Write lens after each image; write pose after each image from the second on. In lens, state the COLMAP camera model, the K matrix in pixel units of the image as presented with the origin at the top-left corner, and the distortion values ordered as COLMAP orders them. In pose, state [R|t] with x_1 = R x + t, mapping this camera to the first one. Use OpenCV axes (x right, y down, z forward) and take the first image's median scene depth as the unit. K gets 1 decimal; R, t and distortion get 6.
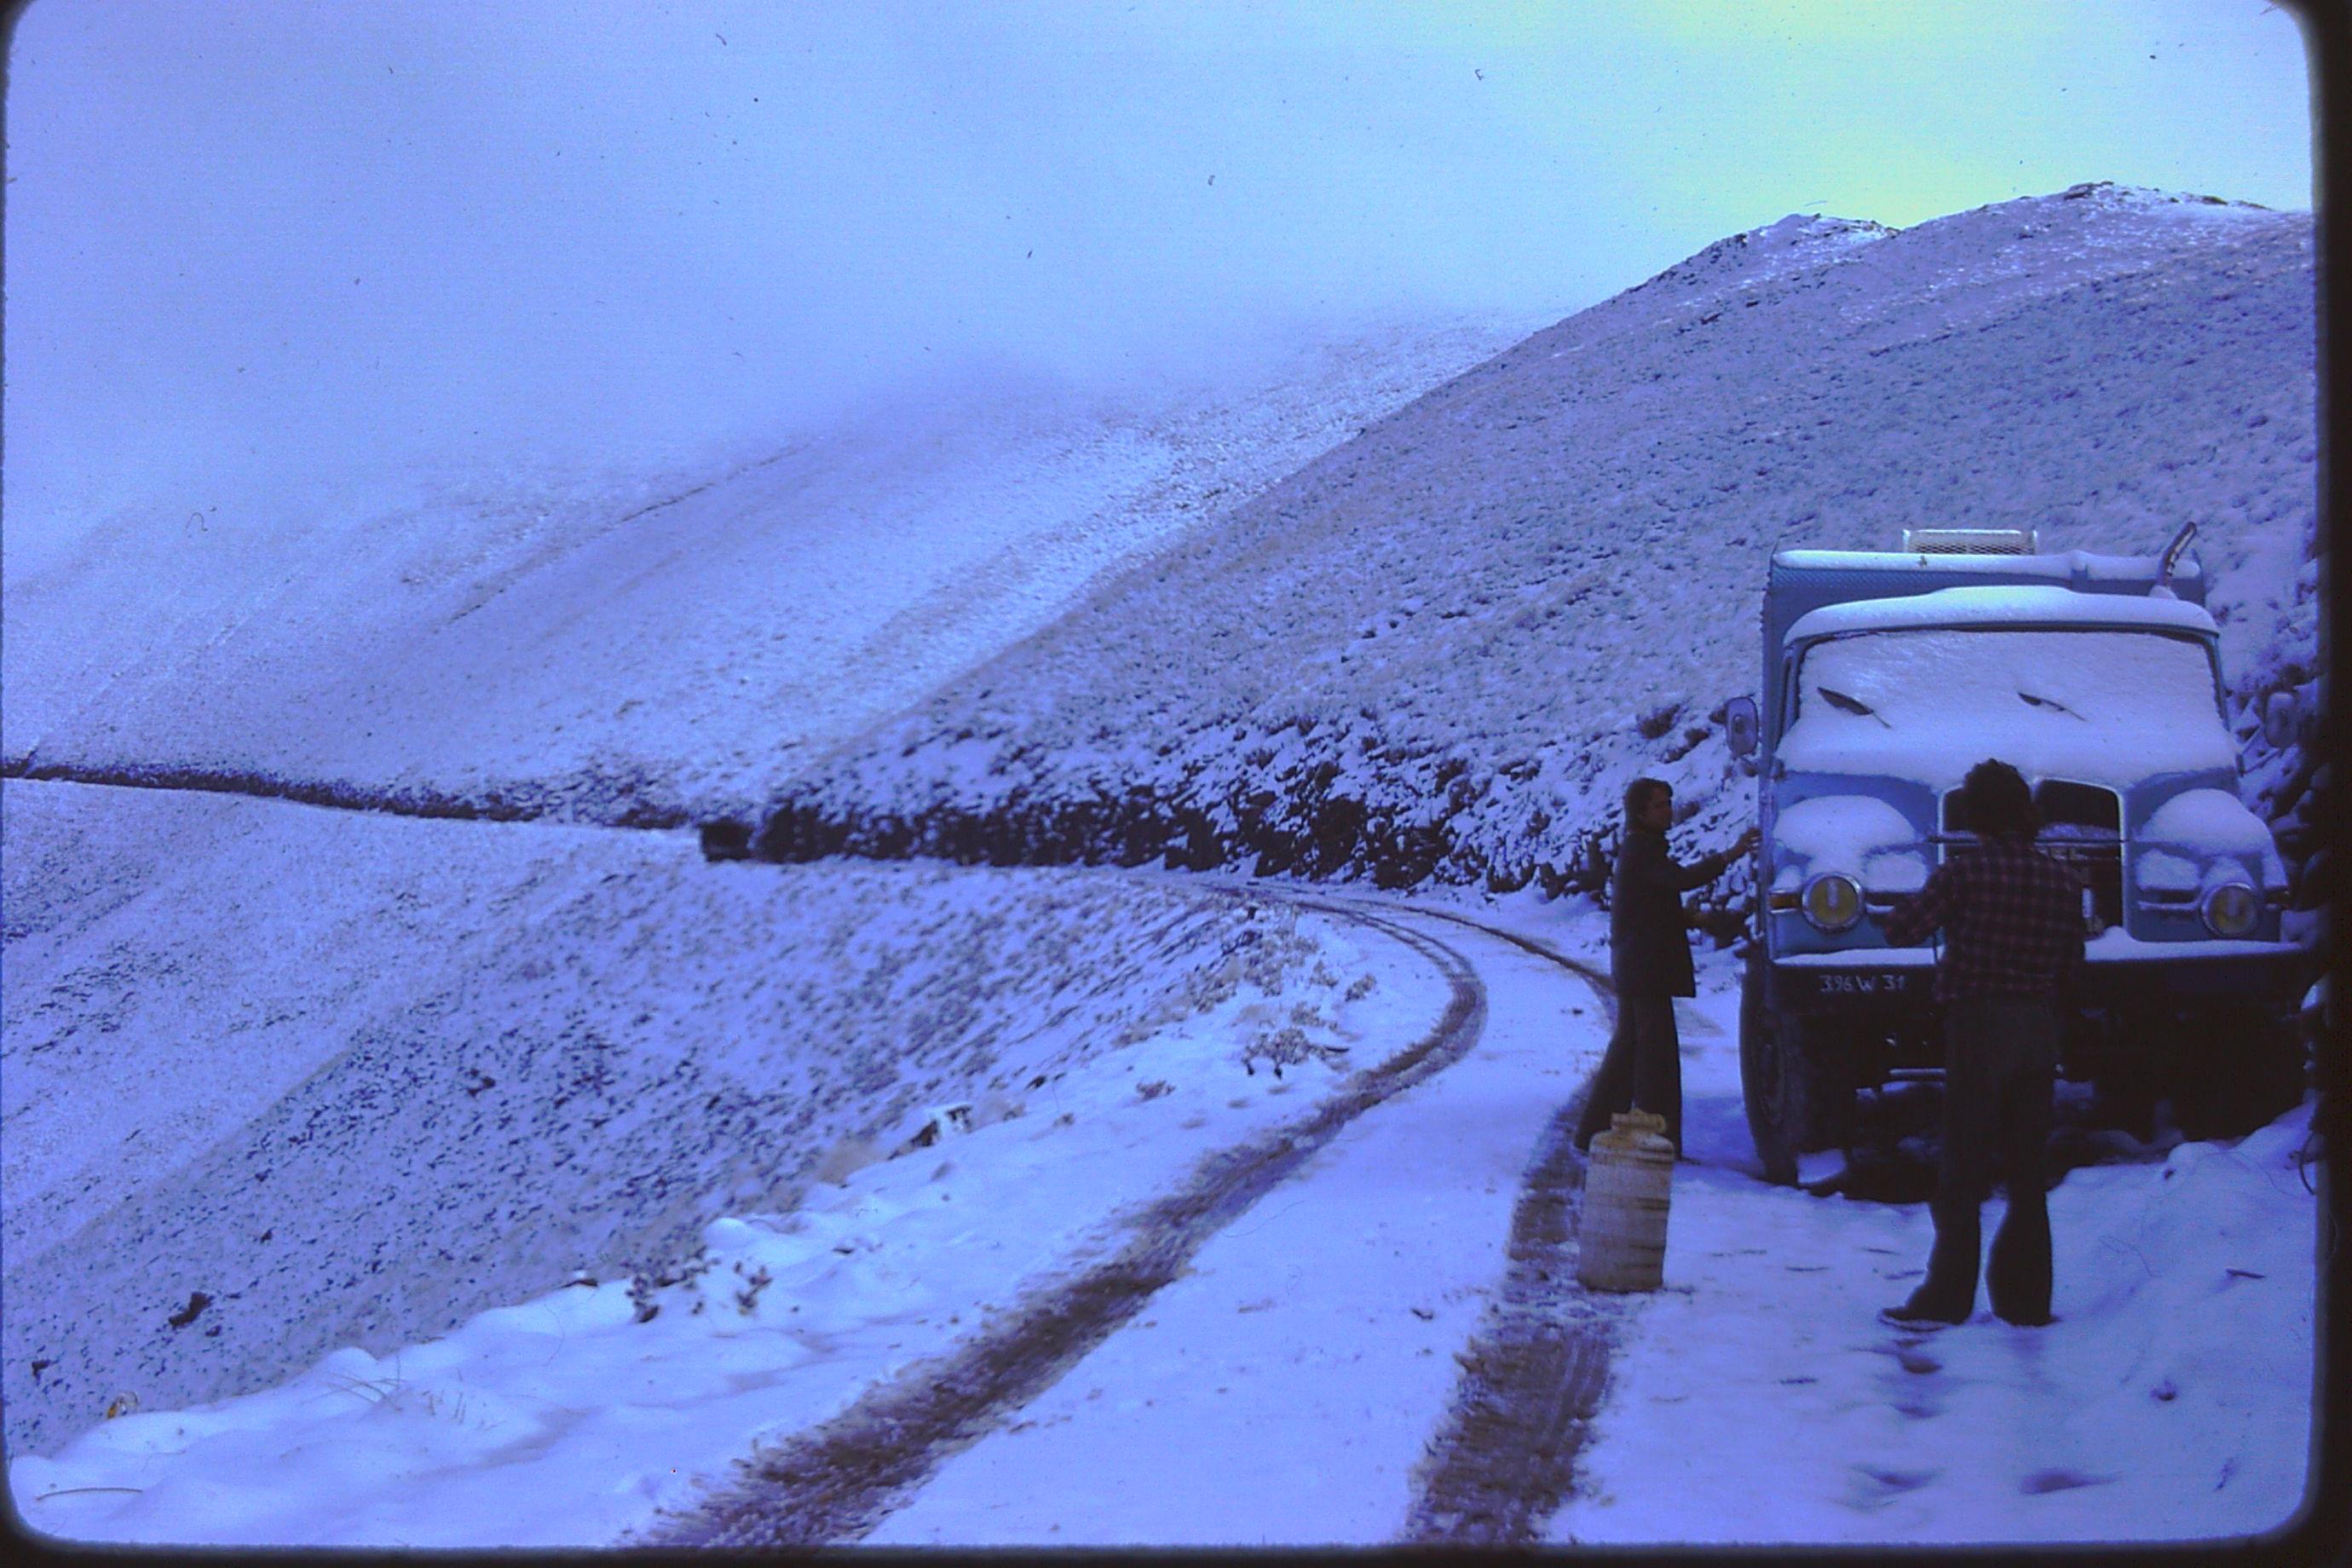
lens RADIAL K [[3591.2, 0, 1289.8], [0, 3591.2, 786.6], [0, 0, 1]] dist [-0.199608, -0.478327]
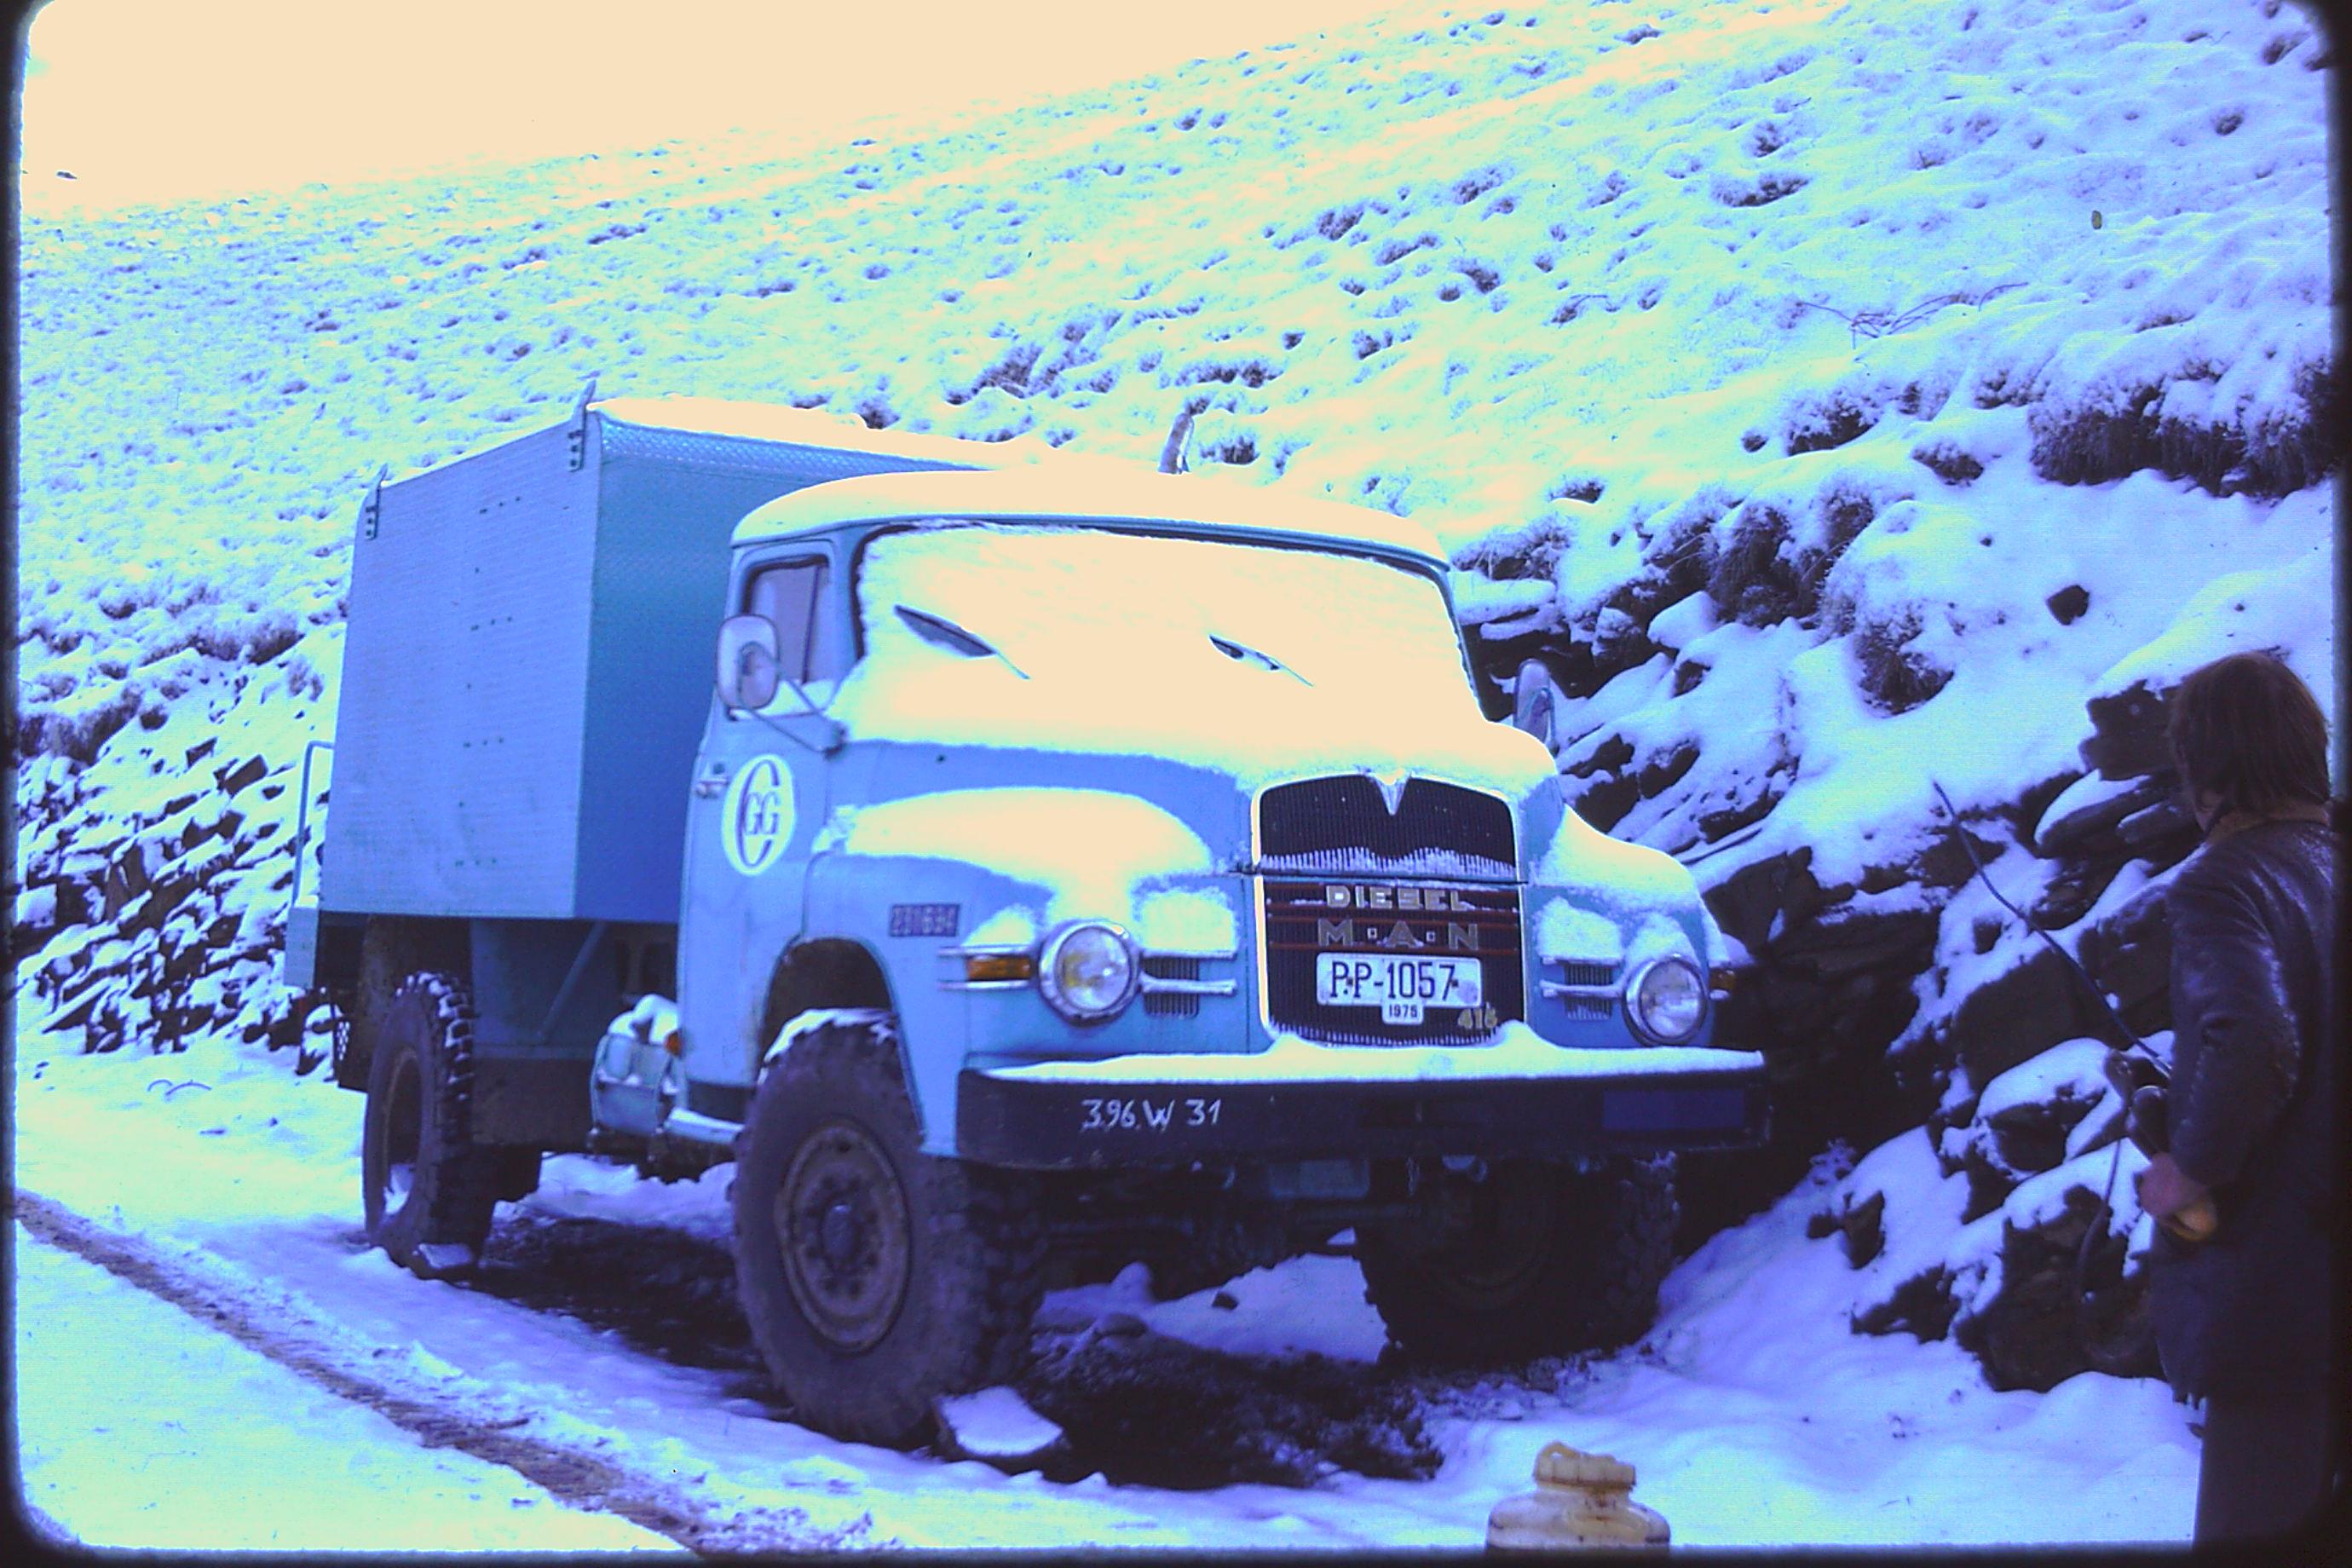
lens RADIAL K [[3596.8, 0, 1176.0], [0, 3596.8, 784.0], [0, 0, 1]] dist [-0.010648, -1.297251]
pose [[0.824690, 0.046652, 0.563658, -0.104220], [-0.043459, 0.998873, -0.019089, 0.007962], [-0.563913, -0.008753, 0.825788, 0.321769]]
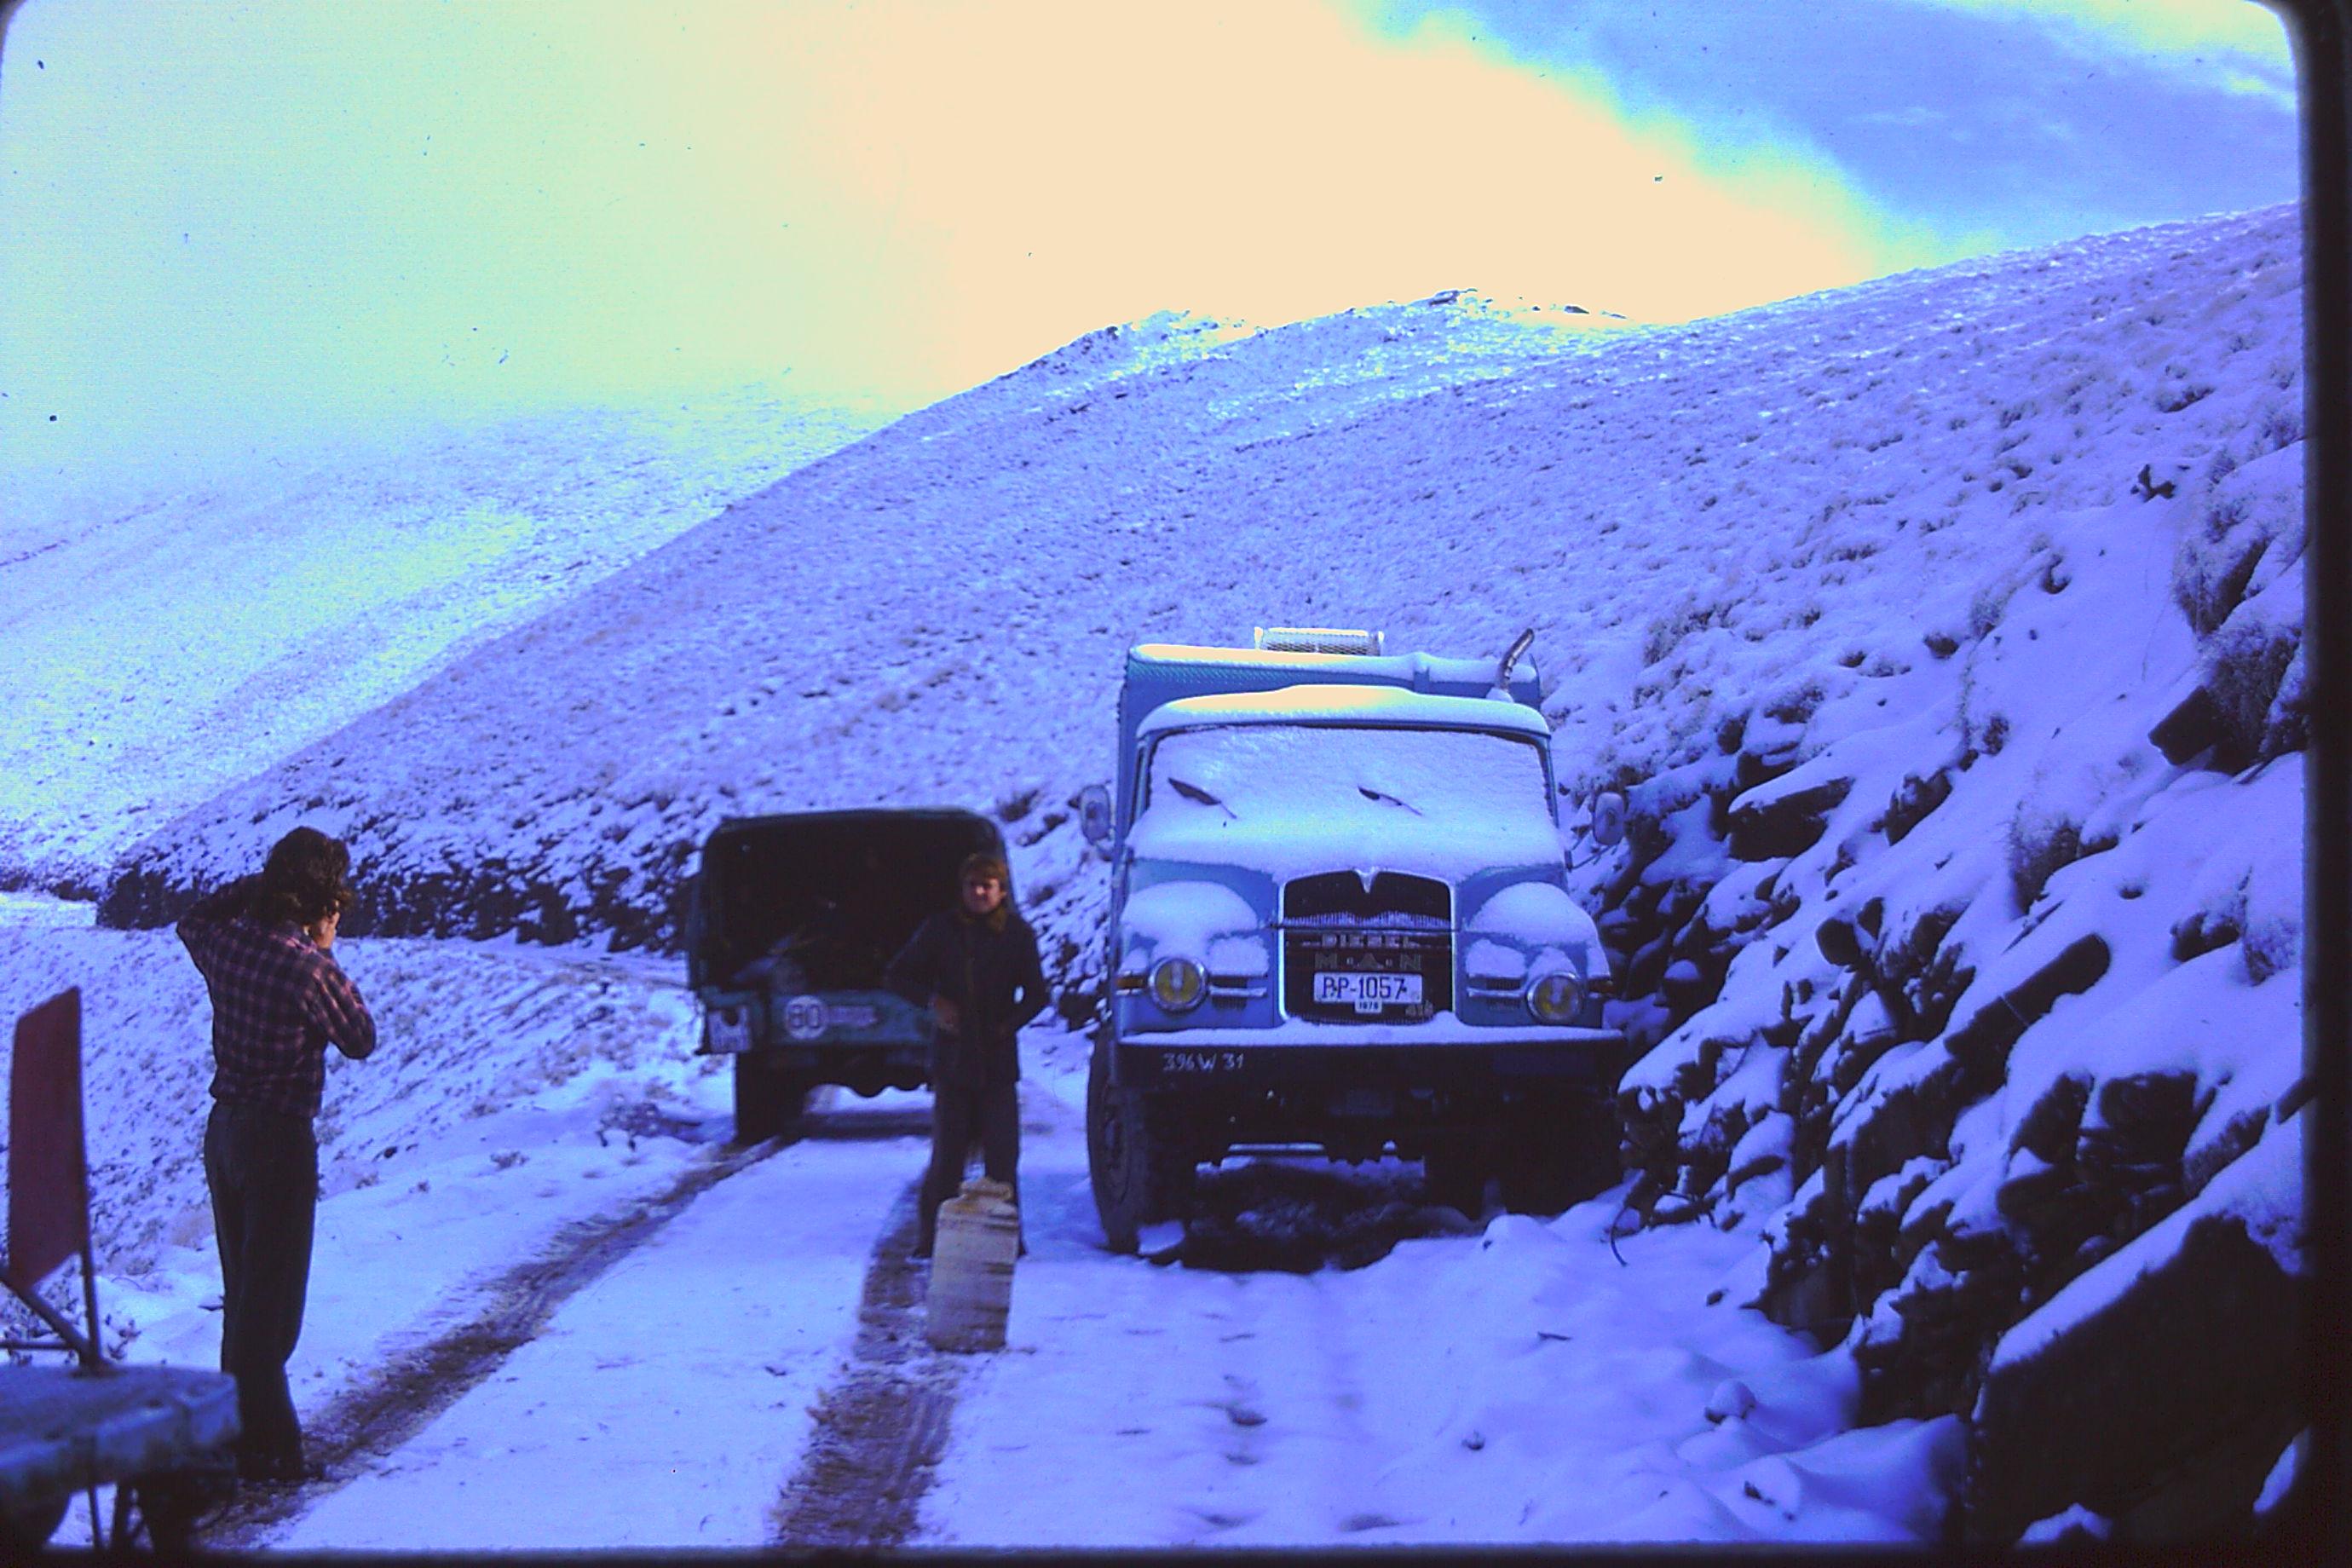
lens RADIAL K [[3563.9, 0, 1285.4], [0, 3563.9, 649.0], [0, 0, 1]] dist [-0.036251, -0.148434]
pose [[0.983992, 0.030887, 0.175516, -0.002090], [-0.019994, 0.997782, -0.063493, 0.000037], [-0.177088, 0.058967, 0.982427, -0.024458]]
